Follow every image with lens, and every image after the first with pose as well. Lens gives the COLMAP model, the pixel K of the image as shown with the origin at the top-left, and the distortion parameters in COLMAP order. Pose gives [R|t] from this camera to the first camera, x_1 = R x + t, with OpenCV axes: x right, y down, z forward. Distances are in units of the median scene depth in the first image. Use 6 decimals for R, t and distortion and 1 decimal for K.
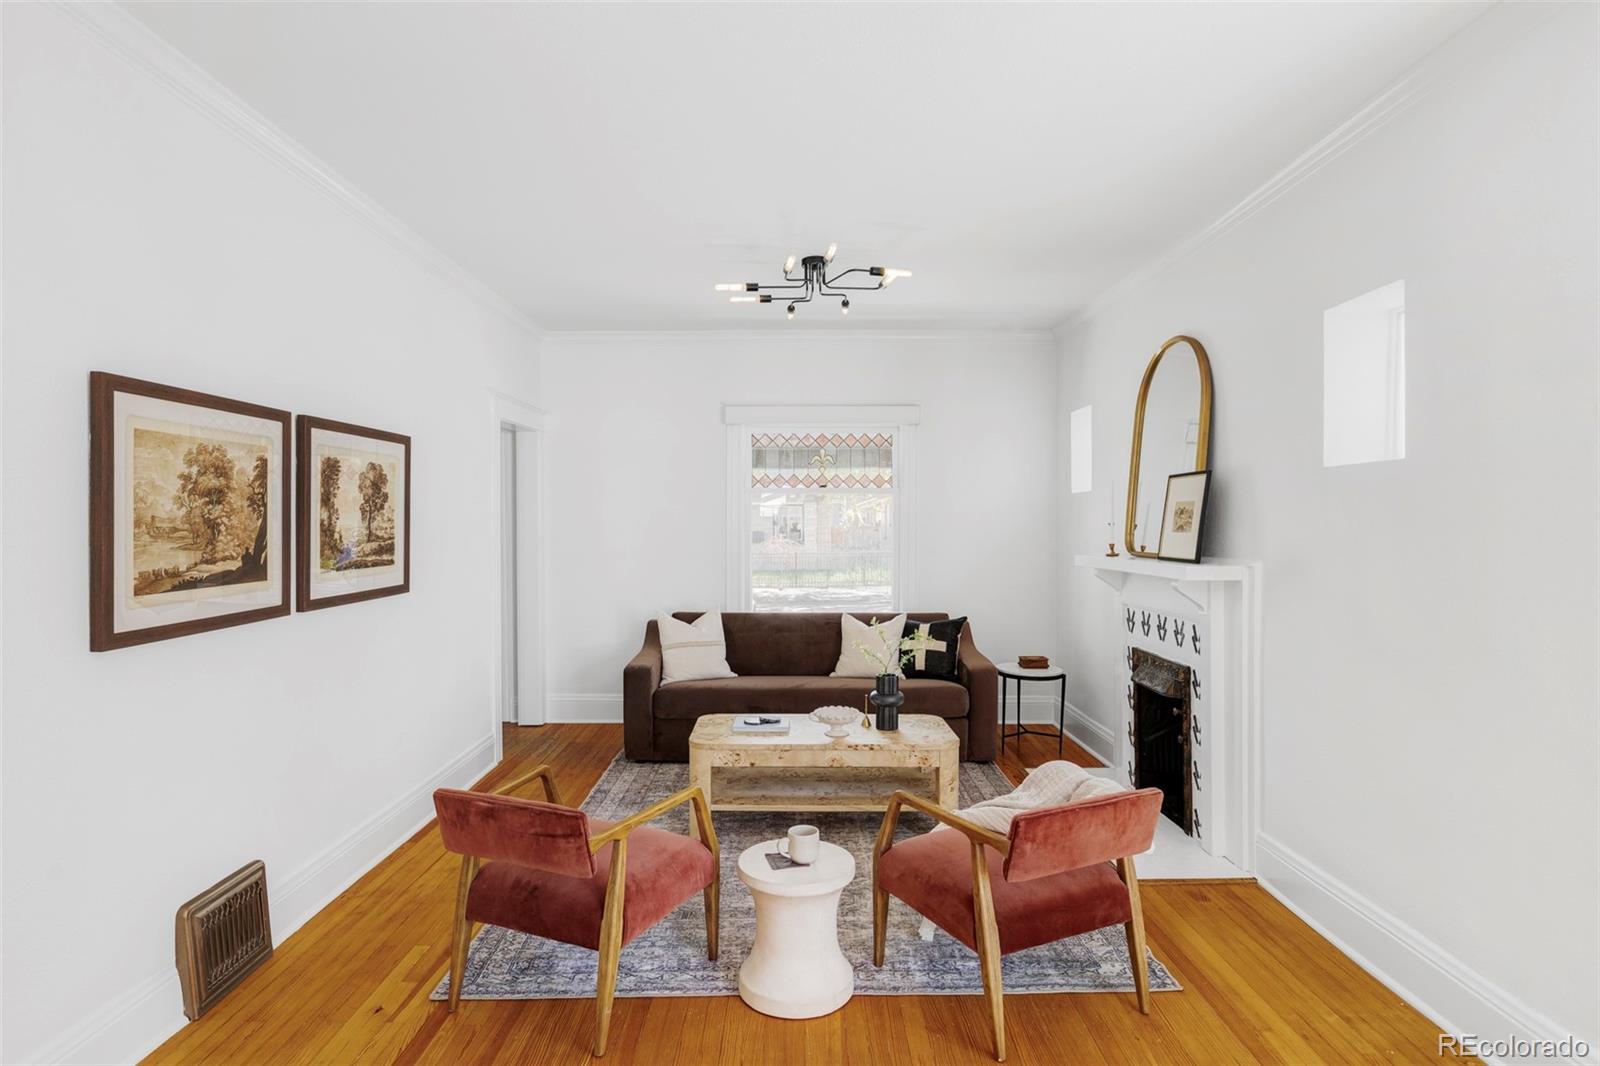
lens RADIAL K [[879.0, 0, 795.4], [0, 879.0, 536.3], [0, 0, 1]] dist [0.012831, -0.000762]
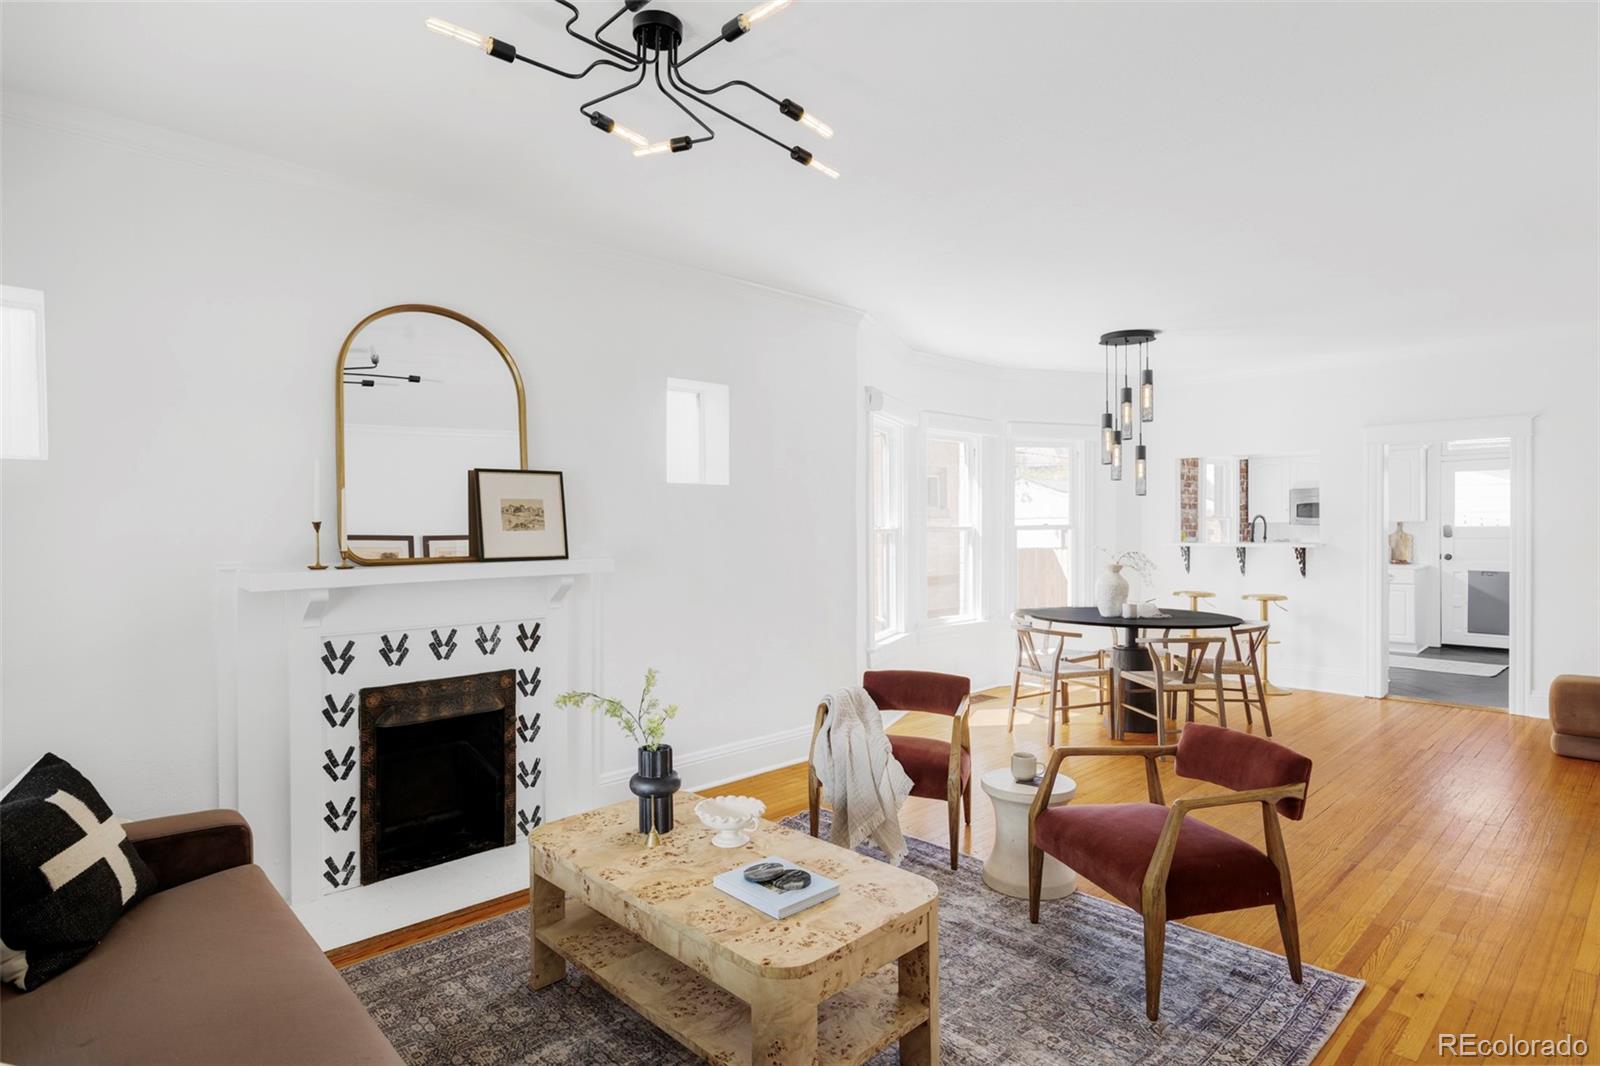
lens RADIAL K [[845.0, 0, 795.7], [0, 845.0, 523.0], [0, 0, 1]] dist [0.004547, -0.000638]
pose [[-0.680181, 0.004718, 0.733029, -0.578350], [0.017025, 0.999811, 0.009363, -0.021161], [-0.732846, 0.018848, -0.680133, 1.800370]]
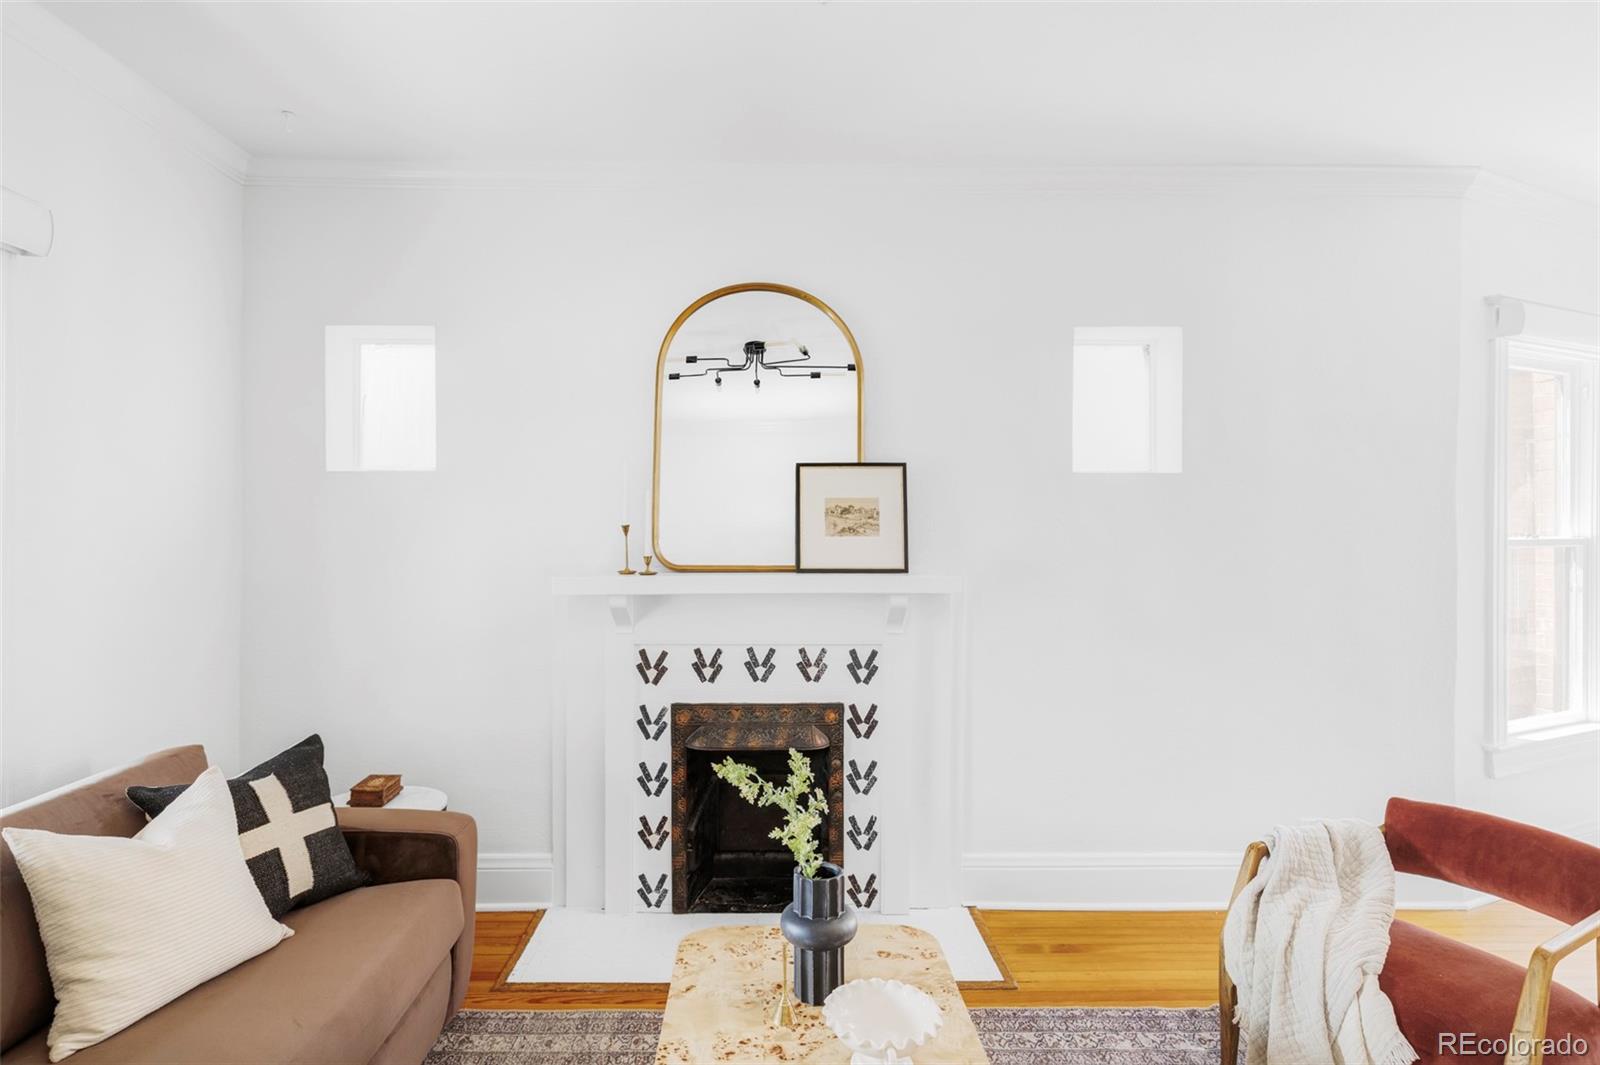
lens RADIAL K [[845.0, 0, 805.7], [0, 845.0, 519.2], [0, 0, 1]] dist [0.004547, -0.000638]
pose [[-0.000704, 0.001103, 0.999999, -0.423418], [0.013999, 0.999901, -0.001093, -0.025604], [-0.999902, 0.013998, -0.000719, 1.325557]]
